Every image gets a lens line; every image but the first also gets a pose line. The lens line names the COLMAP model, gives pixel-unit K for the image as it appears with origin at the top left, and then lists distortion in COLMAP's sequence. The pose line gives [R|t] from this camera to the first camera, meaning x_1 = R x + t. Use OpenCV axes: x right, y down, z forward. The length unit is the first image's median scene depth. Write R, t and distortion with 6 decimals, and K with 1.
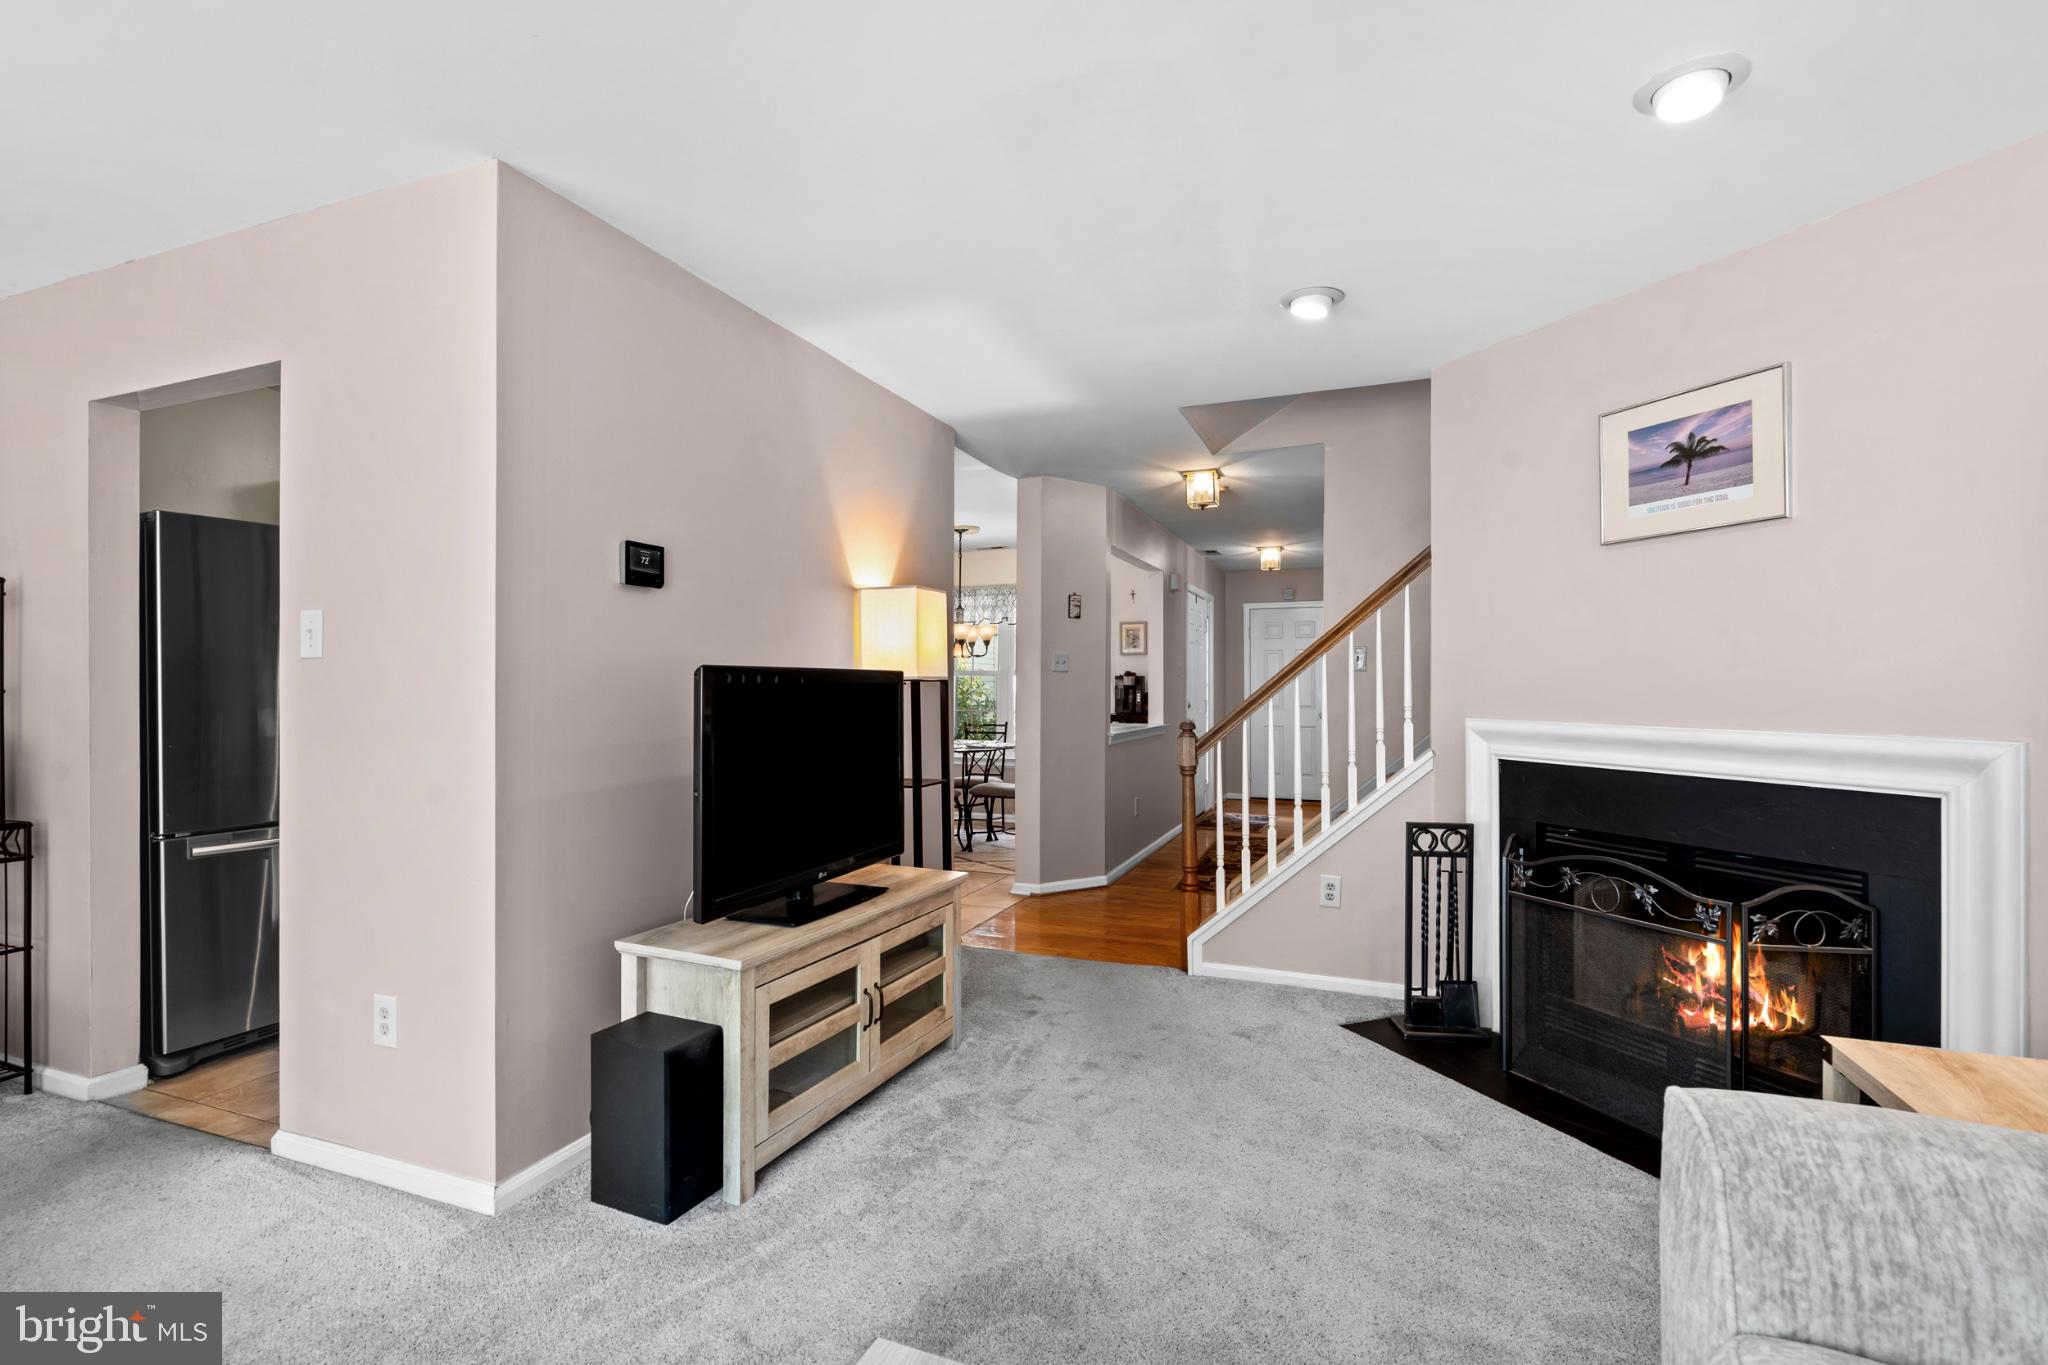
lens RADIAL K [[940.0, 0, 1022.1], [0, 940.0, 686.2], [0, 0, 1]] dist [0.002901, 0.000941]
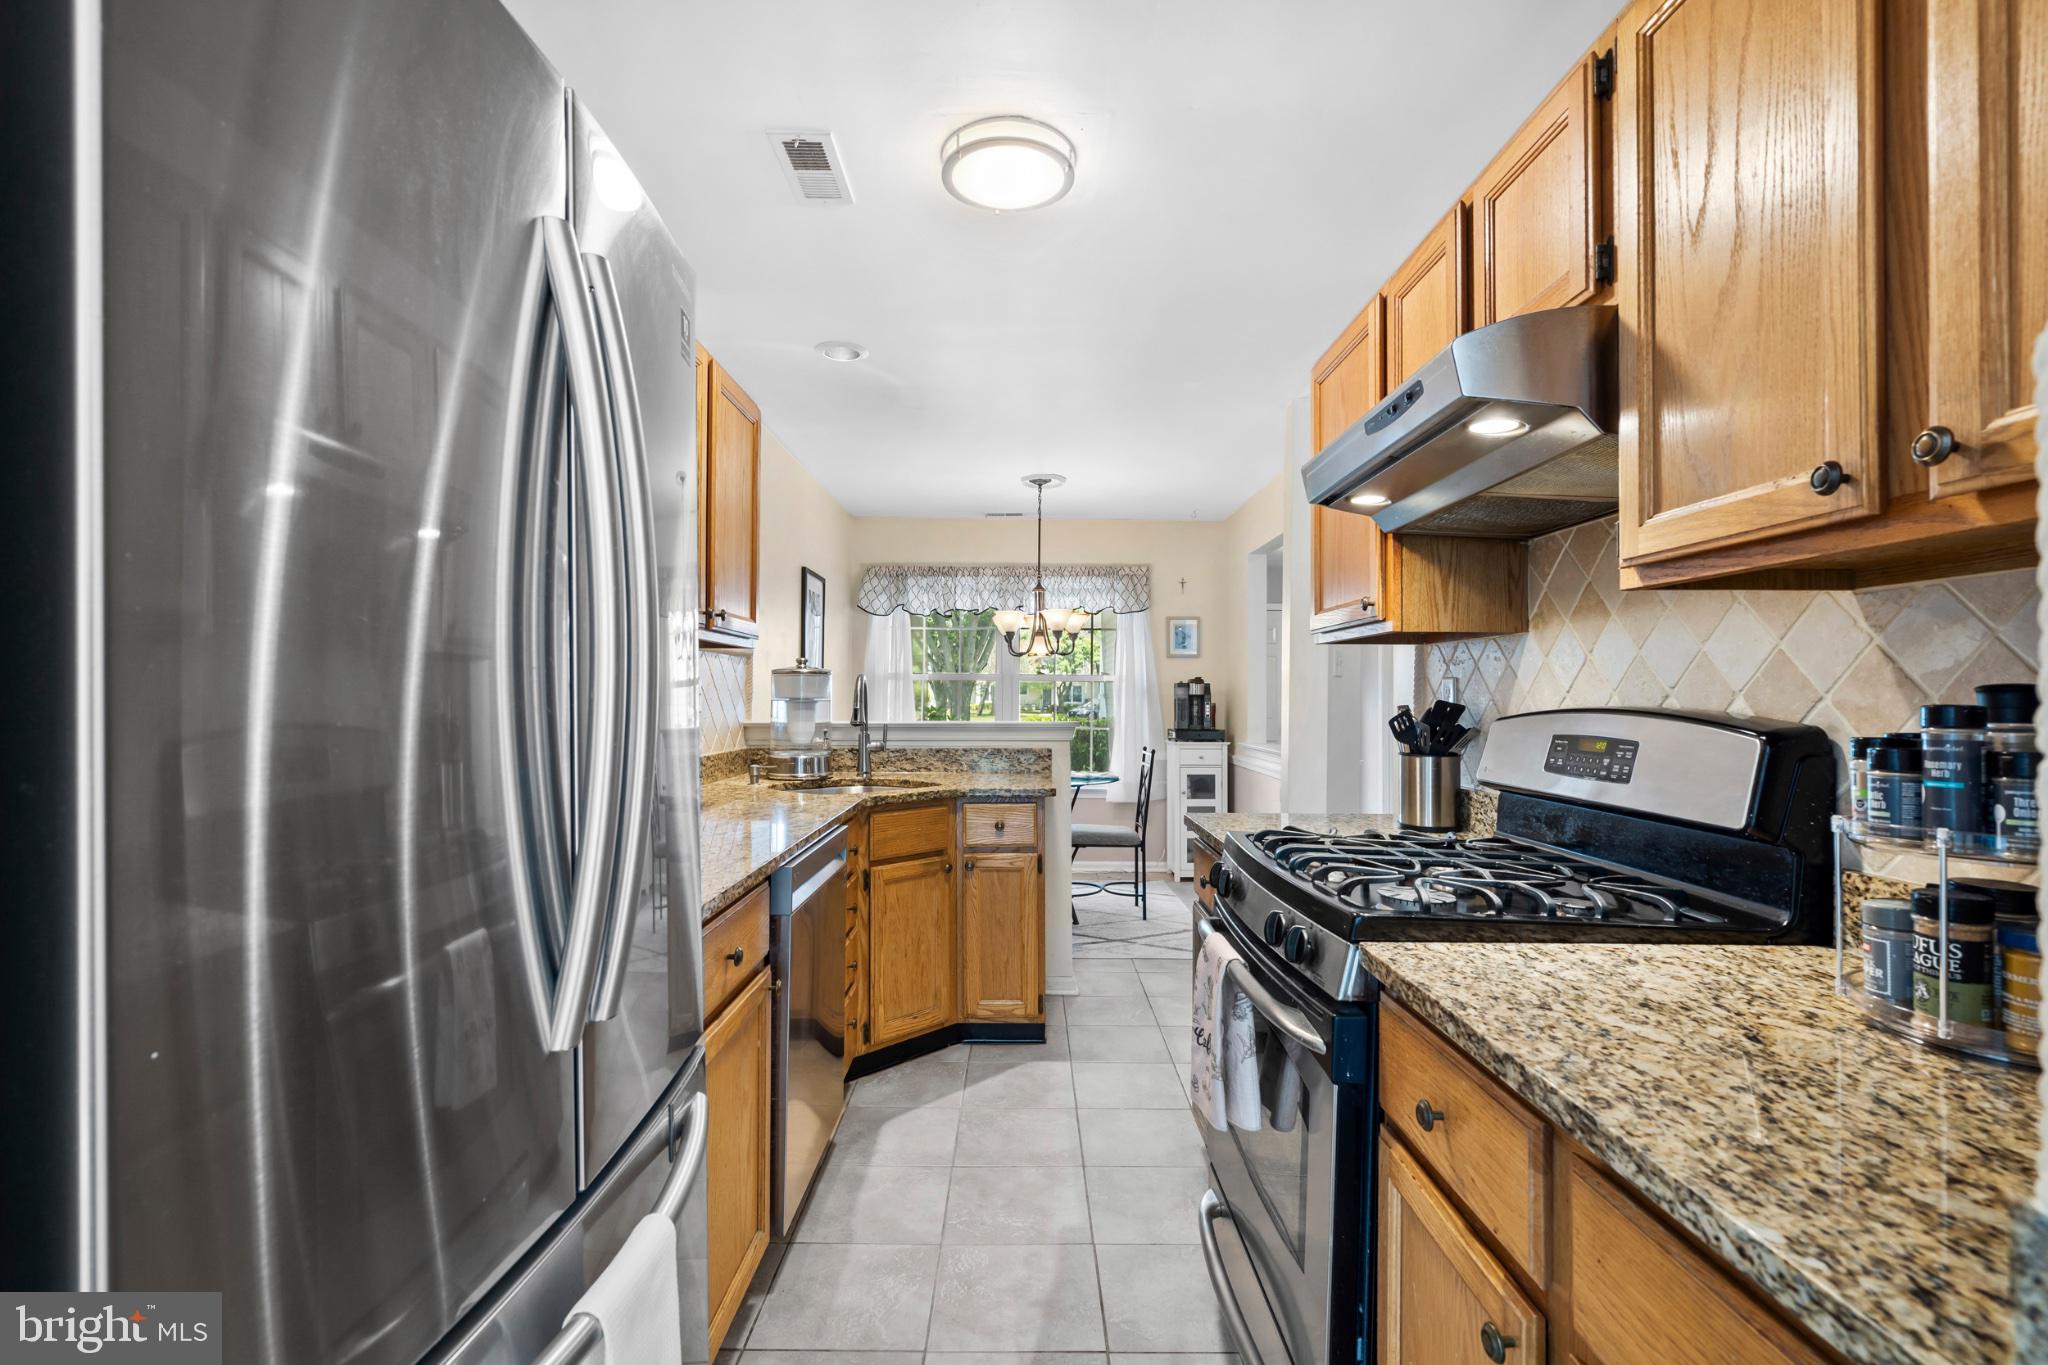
lens RADIAL K [[945.5, 0, 1016.3], [0, 945.5, 692.4], [0, 0, 1]] dist [-0.003023, 0.007614]
pose [[0.936517, 0.009144, 0.350504, -0.725949], [-0.008652, 0.999958, -0.002969, 0.001947], [-0.350516, -0.000252, 0.936557, 0.672741]]
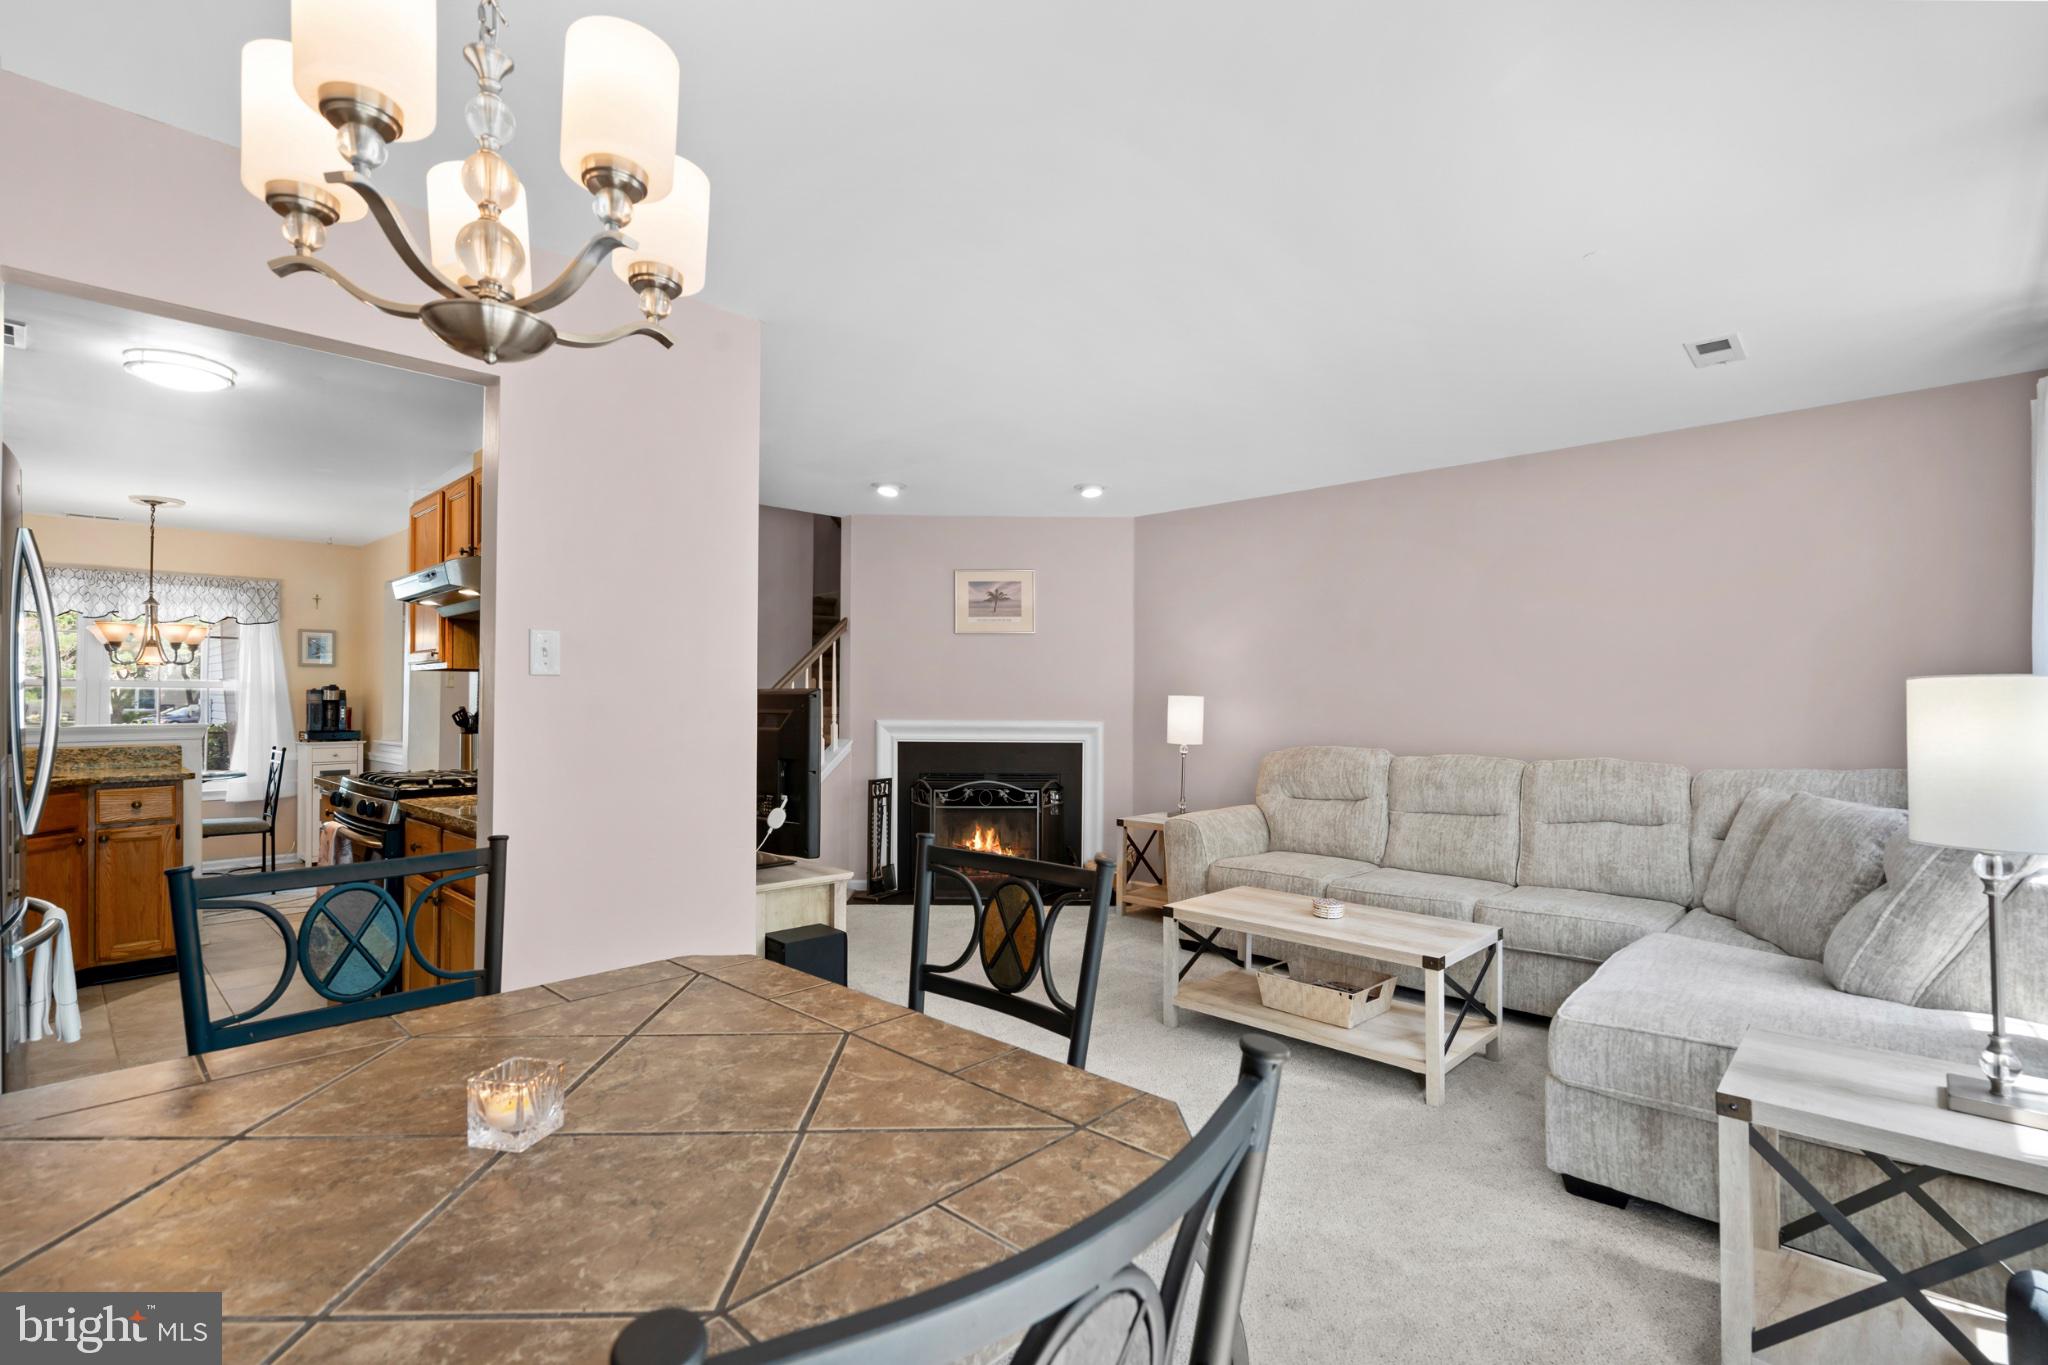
lens RADIAL K [[951.8, 0, 1024.0], [0, 951.8, 682.5], [0, 0, 1]] dist [0.000976, 0.000275]
pose [[0.390793, 0.019839, 0.920265, -1.090654], [-0.001740, 0.999782, -0.020815, 0.000182], [-0.920477, 0.006533, 0.390742, 0.042183]]
